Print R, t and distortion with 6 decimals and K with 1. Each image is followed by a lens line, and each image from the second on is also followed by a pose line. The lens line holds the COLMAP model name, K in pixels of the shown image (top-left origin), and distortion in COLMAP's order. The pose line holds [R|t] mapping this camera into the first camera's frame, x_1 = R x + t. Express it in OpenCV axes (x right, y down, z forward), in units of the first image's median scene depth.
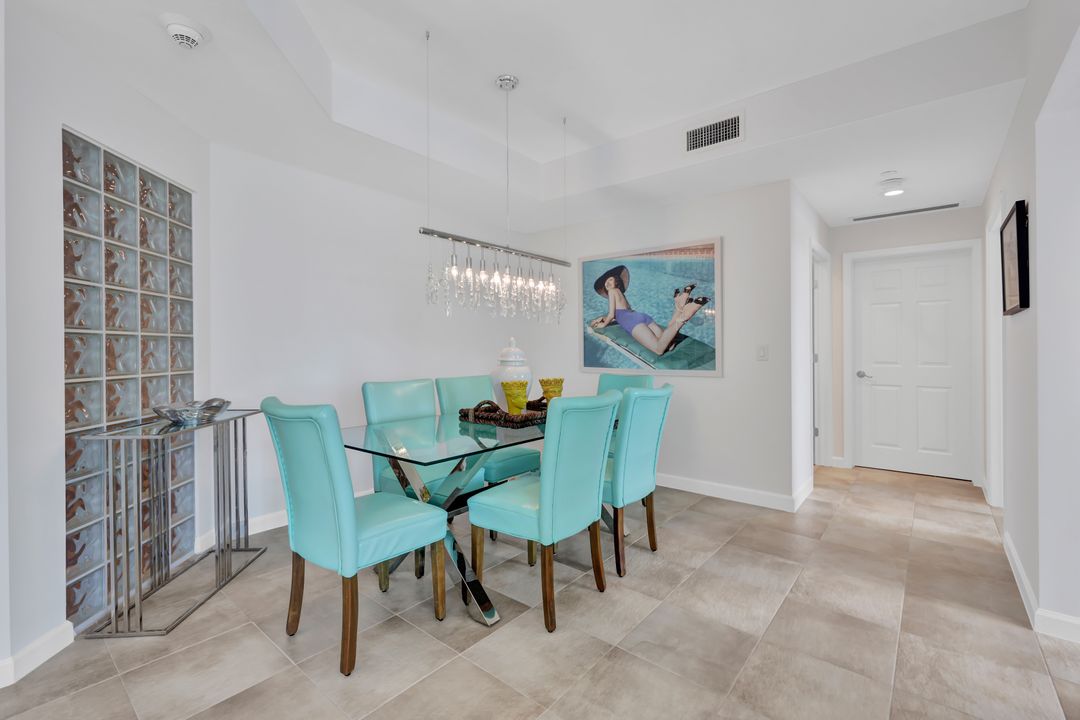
lens RADIAL K [[472.2, 0, 546.7], [0, 472.2, 347.7], [0, 0, 1]] dist [0.004984, -0.000315]
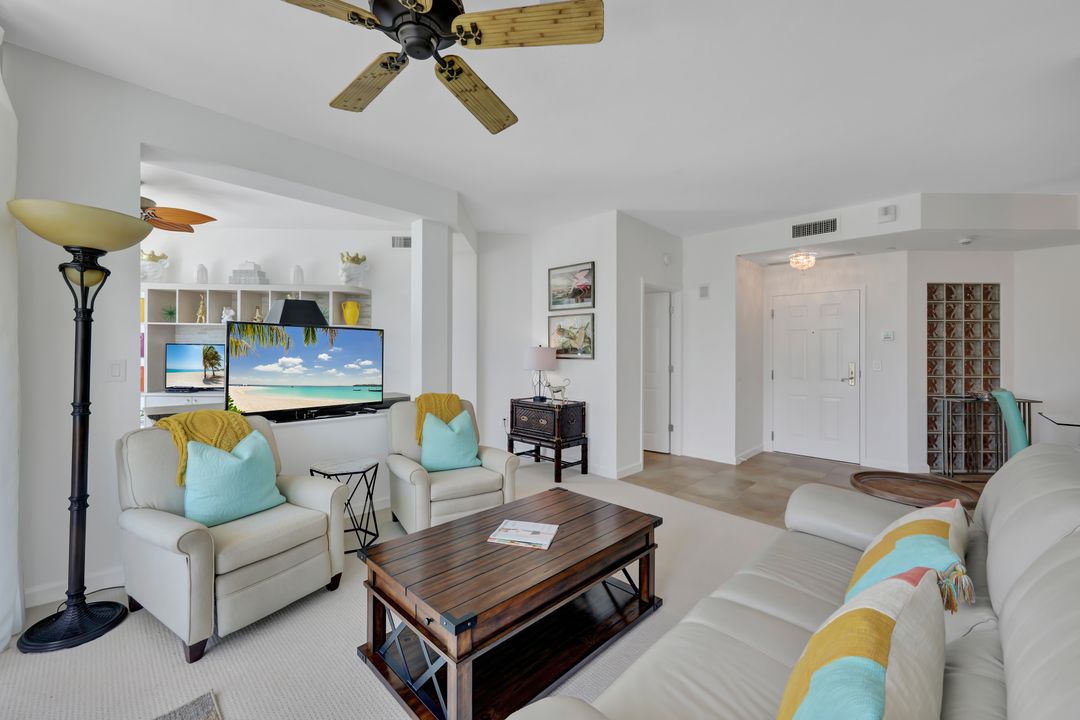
lens RADIAL K [[436.3, 0, 533.1], [0, 436.3, 353.8], [0, 0, 1]] dist [-0.000671, 0.000266]
pose [[-0.096612, 0.004320, -0.995313, 1.505242], [-0.006459, 0.999967, 0.004967, -0.051348], [0.995301, 0.006908, -0.096581, -0.896895]]
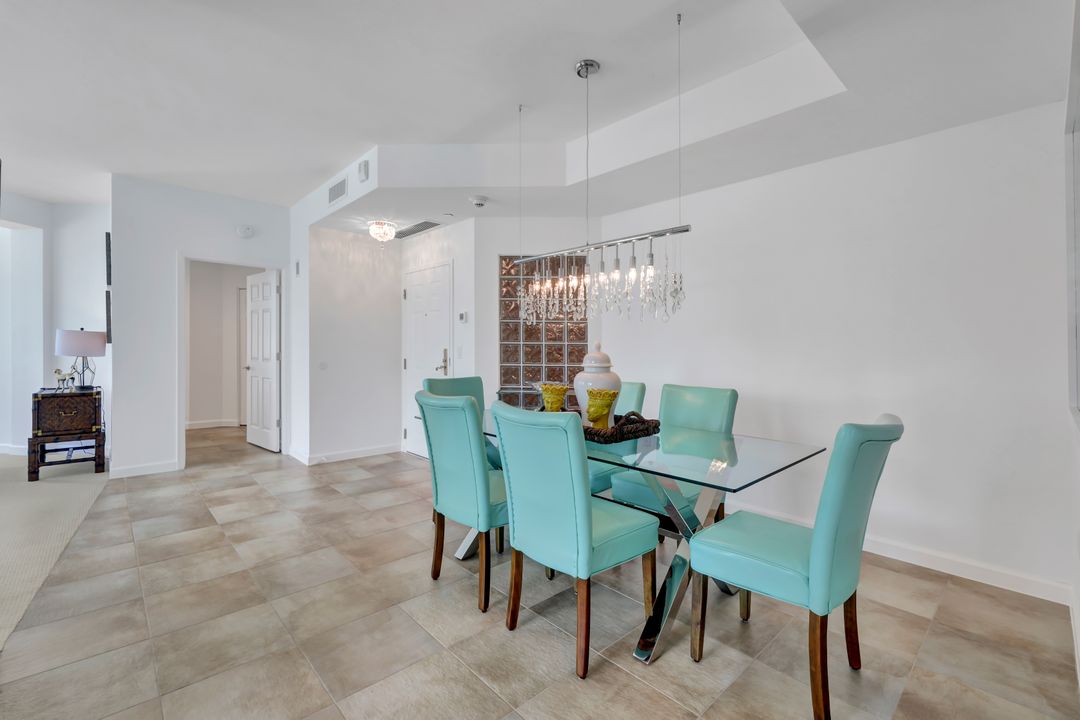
lens RADIAL K [[472.2, 0, 539.5], [0, 472.2, 350.7], [0, 0, 1]] dist [0.004984, -0.000315]
pose [[-0.141385, 0.001918, -0.989953, 1.111148], [-0.011239, 0.999931, 0.003543, -0.006810], [0.989891, 0.011627, -0.141353, 1.333560]]
